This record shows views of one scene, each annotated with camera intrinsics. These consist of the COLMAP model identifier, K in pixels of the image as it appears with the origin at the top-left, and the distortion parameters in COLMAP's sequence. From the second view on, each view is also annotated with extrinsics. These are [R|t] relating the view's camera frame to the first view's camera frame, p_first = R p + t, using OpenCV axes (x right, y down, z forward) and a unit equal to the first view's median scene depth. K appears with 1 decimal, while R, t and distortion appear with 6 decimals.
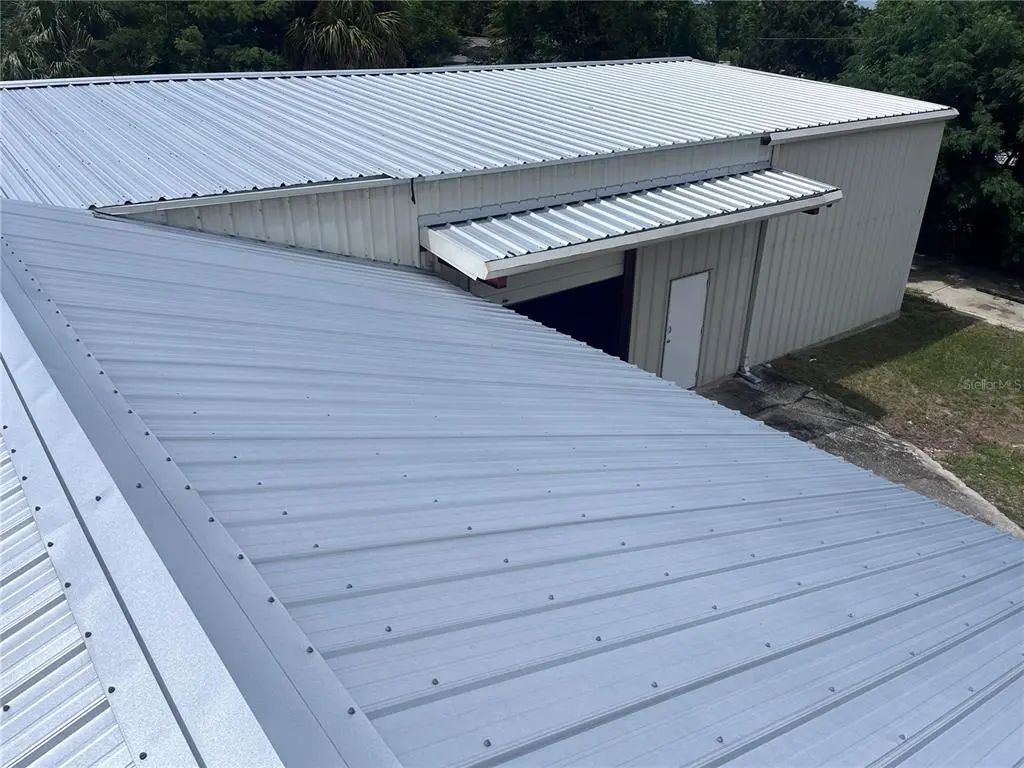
lens RADIAL K [[748.4, 0, 510.9], [0, 748.4, 399.5], [0, 0, 1]] dist [0.048453, -0.068160]
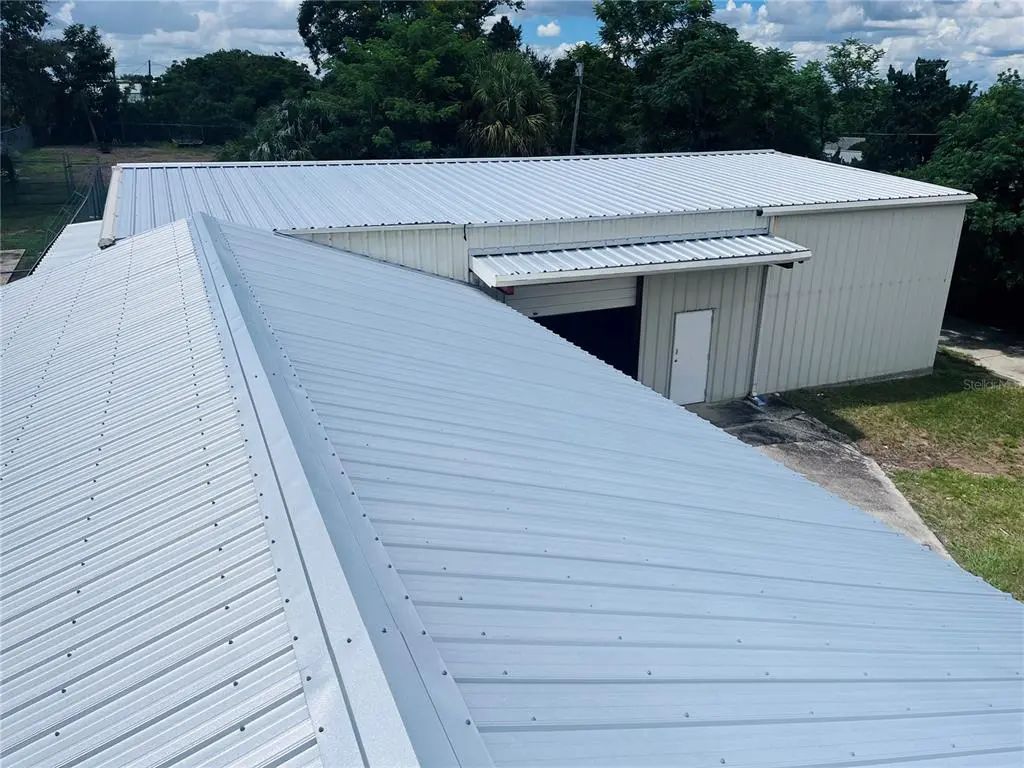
lens RADIAL K [[748.4, 0, 510.9], [0, 748.4, 399.5], [0, 0, 1]] dist [0.048453, -0.068160]
pose [[0.966293, 0.085903, -0.242690, 0.243420], [-0.110290, 0.989931, -0.088732, 0.128603], [0.232624, 0.112507, 0.966037, -0.296992]]
